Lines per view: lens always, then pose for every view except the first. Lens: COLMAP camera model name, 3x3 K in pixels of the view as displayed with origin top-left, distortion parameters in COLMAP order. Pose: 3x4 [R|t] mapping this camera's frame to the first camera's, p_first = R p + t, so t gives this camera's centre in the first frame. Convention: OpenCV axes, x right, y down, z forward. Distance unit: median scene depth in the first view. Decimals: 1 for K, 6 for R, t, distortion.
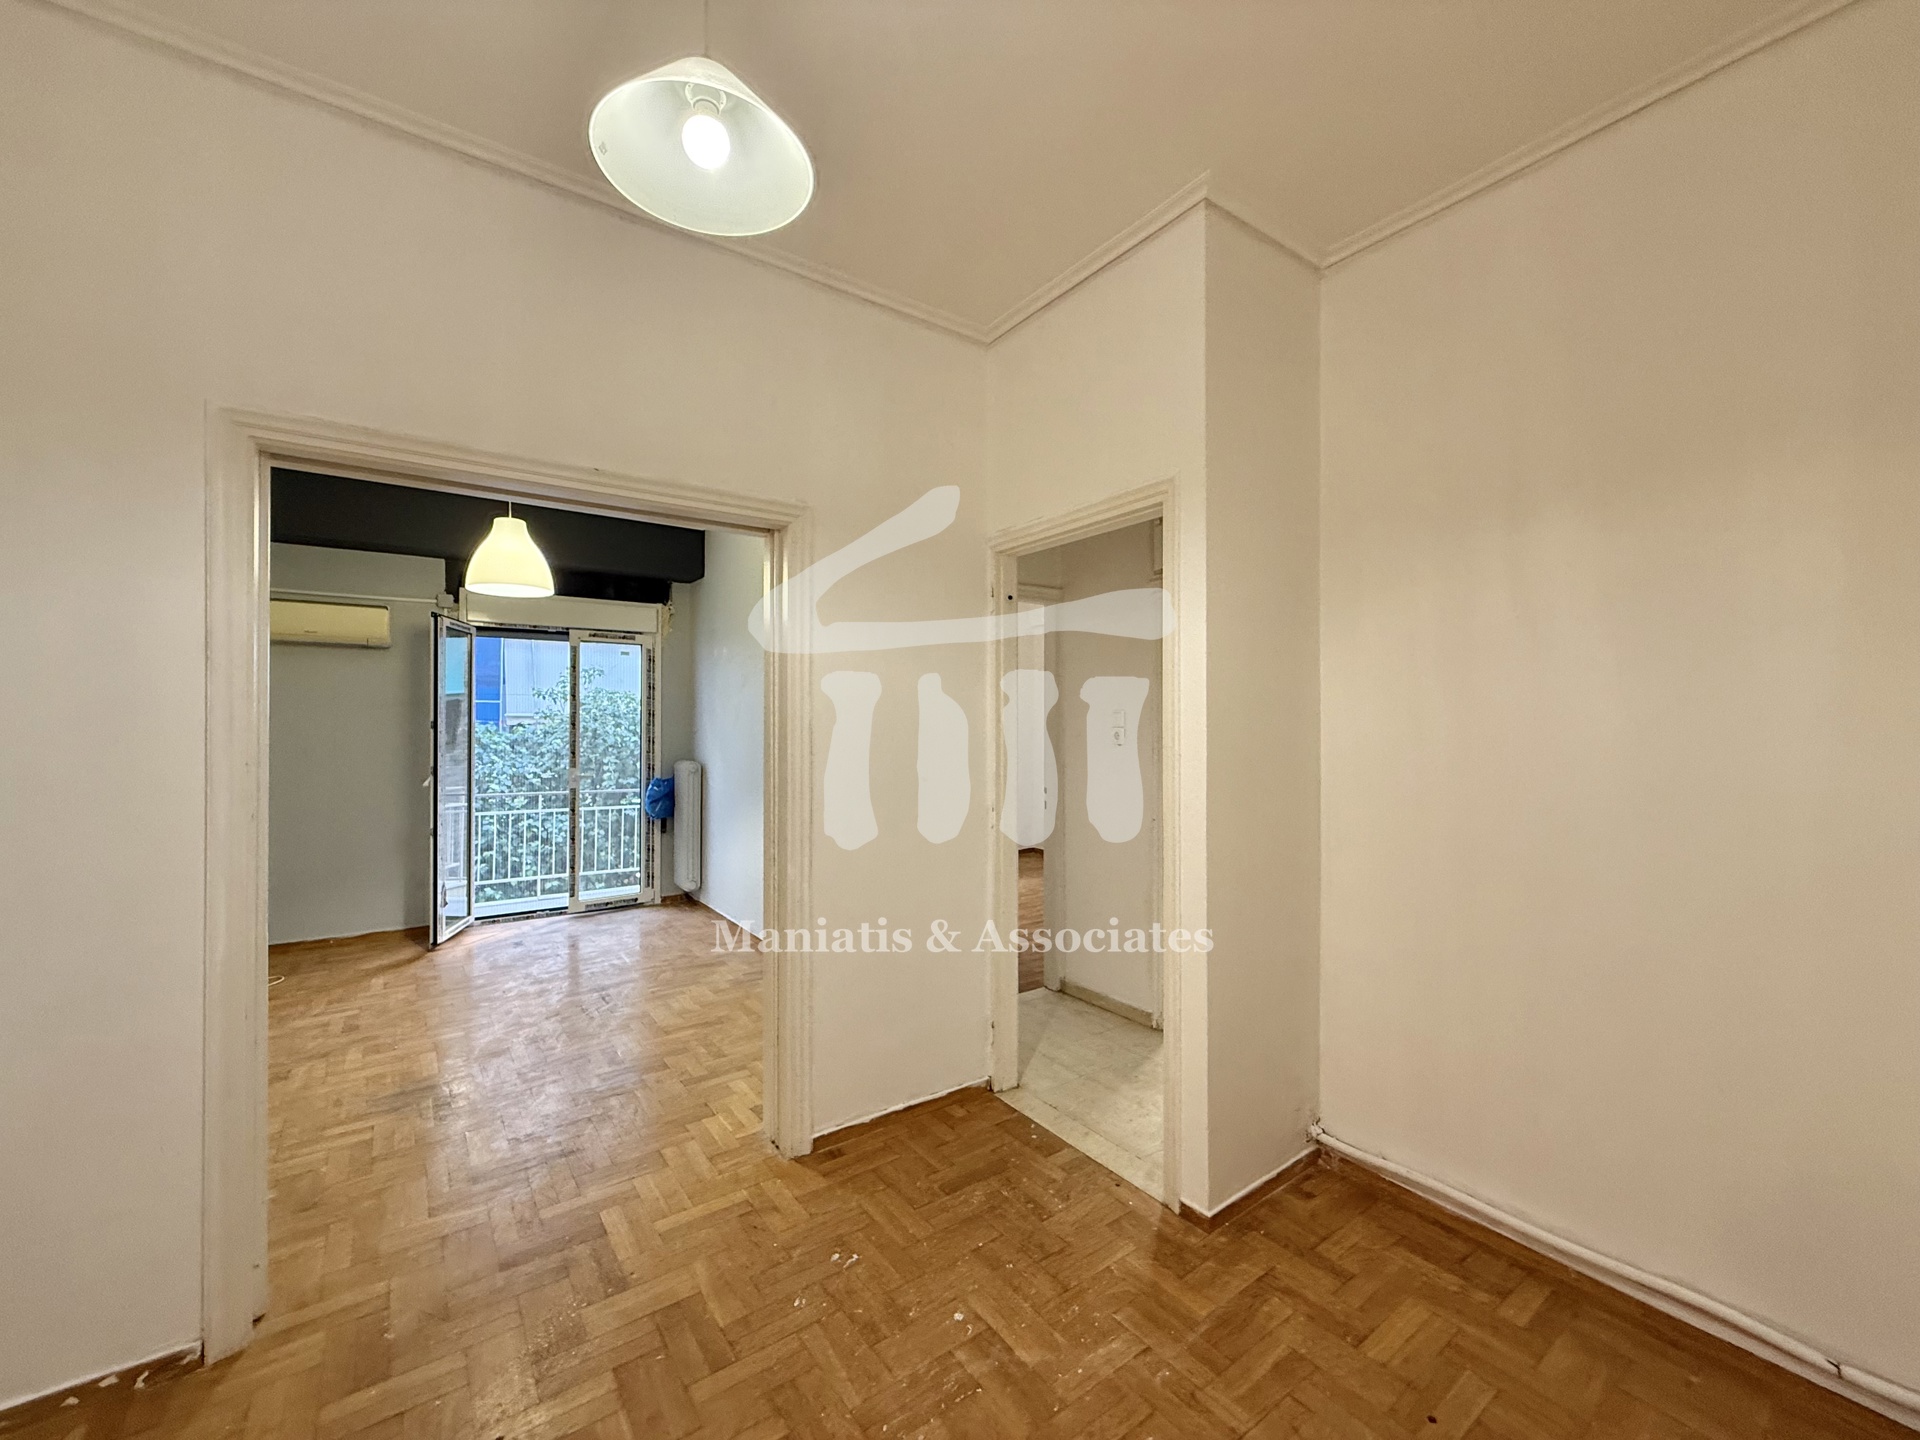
lens RADIAL K [[764.3, 0, 956.5], [0, 764.3, 719.0], [0, 0, 1]] dist [-0.000872, 0.000181]
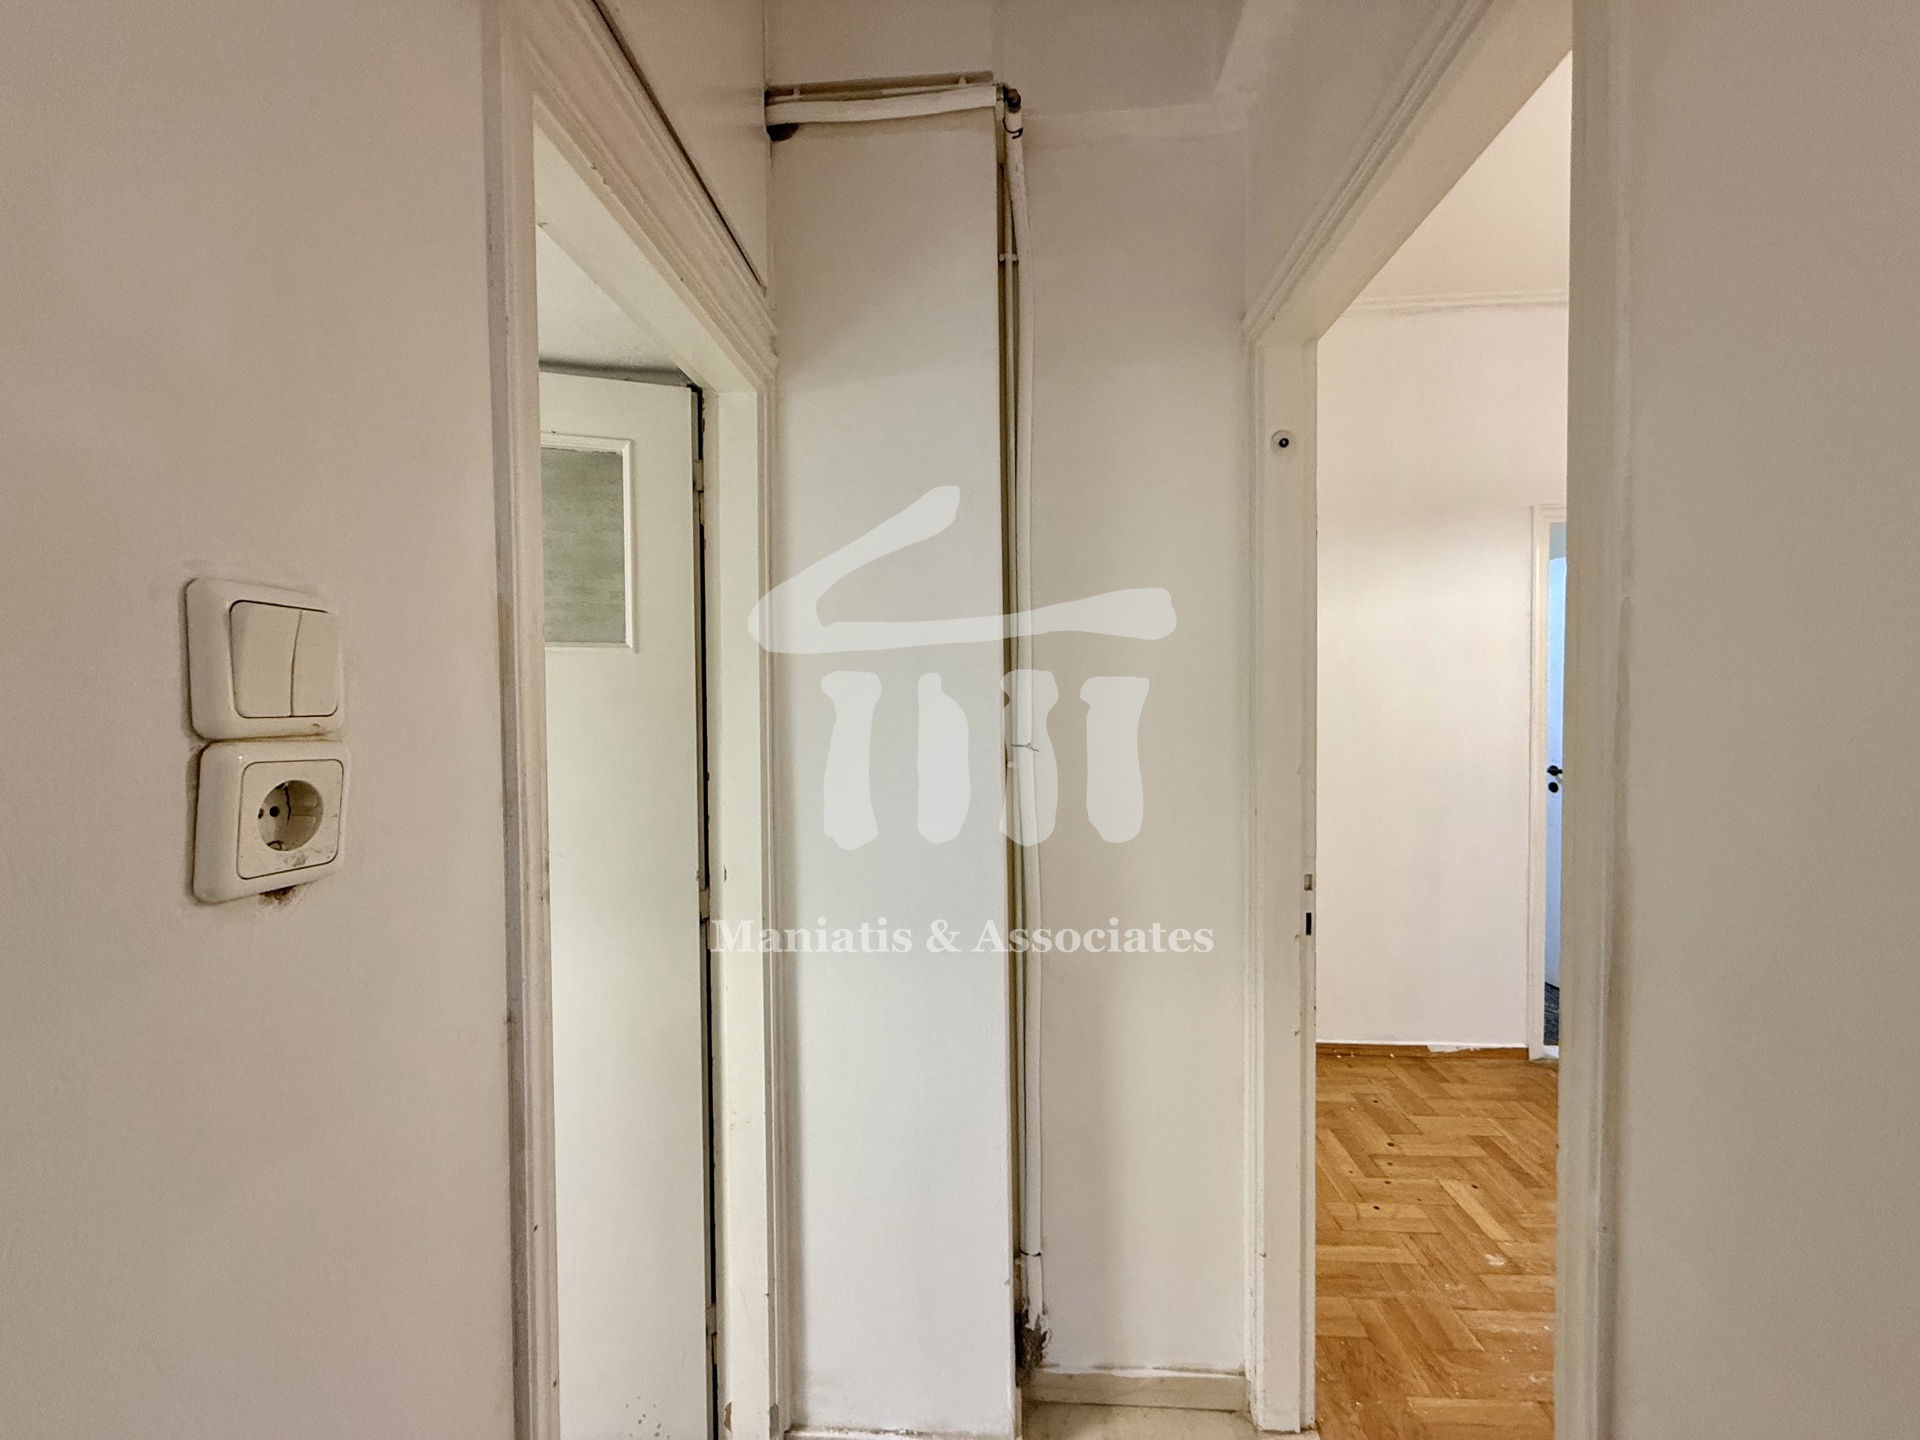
lens RADIAL K [[764.3, 0, 955.5], [0, 764.3, 720.4], [0, 0, 1]] dist [-0.000872, 0.000181]
pose [[-0.778255, -0.011587, 0.627841, 0.081174], [-0.002505, 0.999879, 0.015348, 0.008876], [-0.627943, 0.010372, -0.778190, 1.293452]]
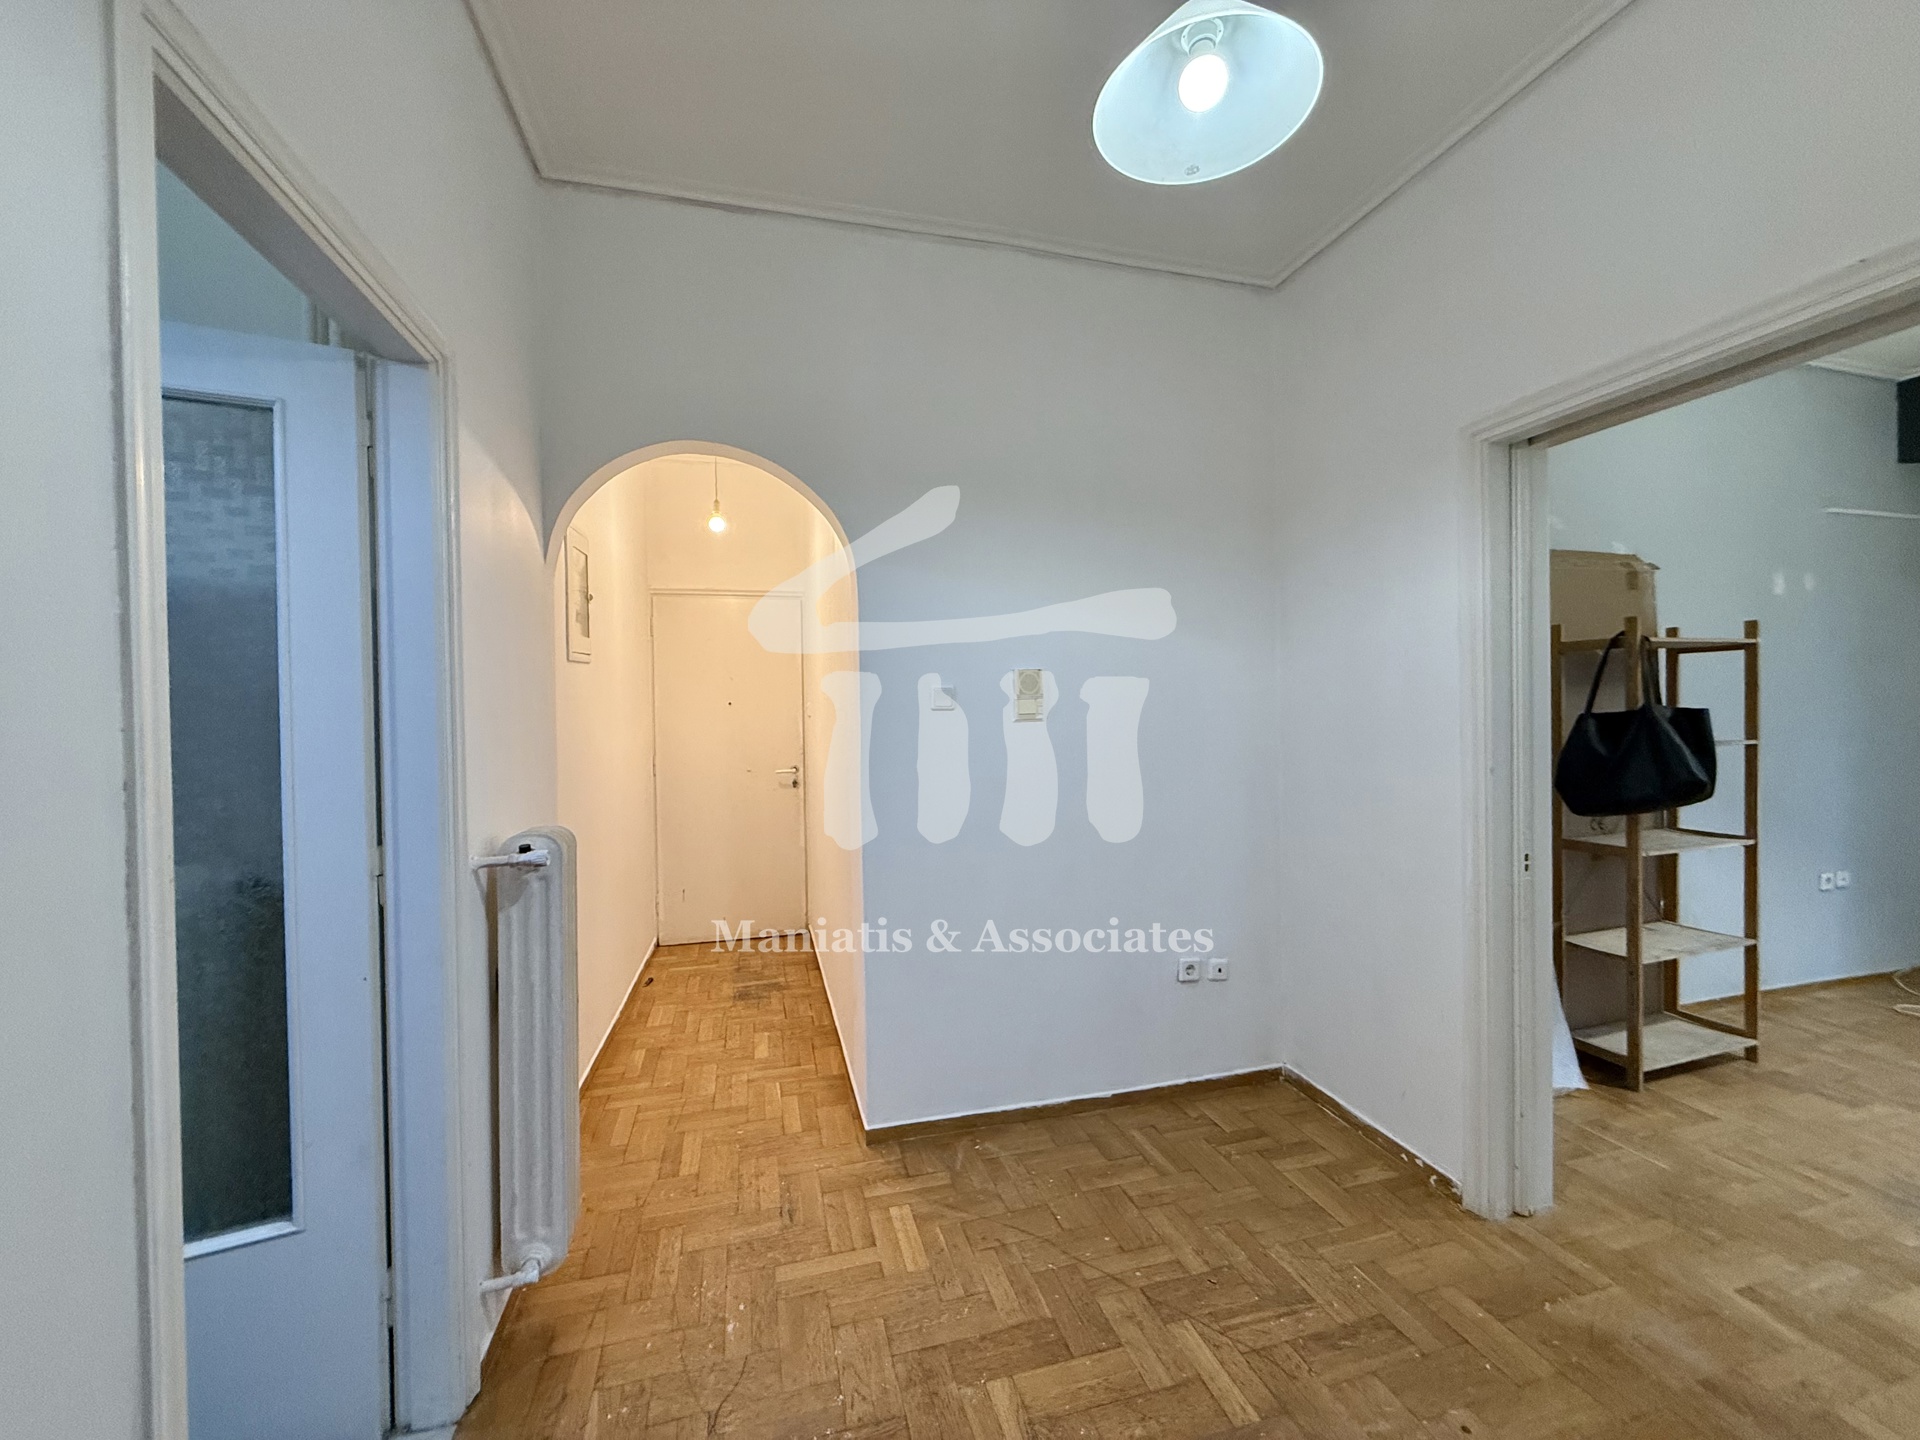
lens RADIAL K [[764.3, 0, 955.3], [0, 764.3, 718.5], [0, 0, 1]] dist [-0.000872, 0.000181]
pose [[-0.348483, 0.016074, -0.937177, 0.262843], [0.020859, 0.999738, 0.009391, 0.013391], [0.937083, -0.016276, -0.348727, 0.384374]]
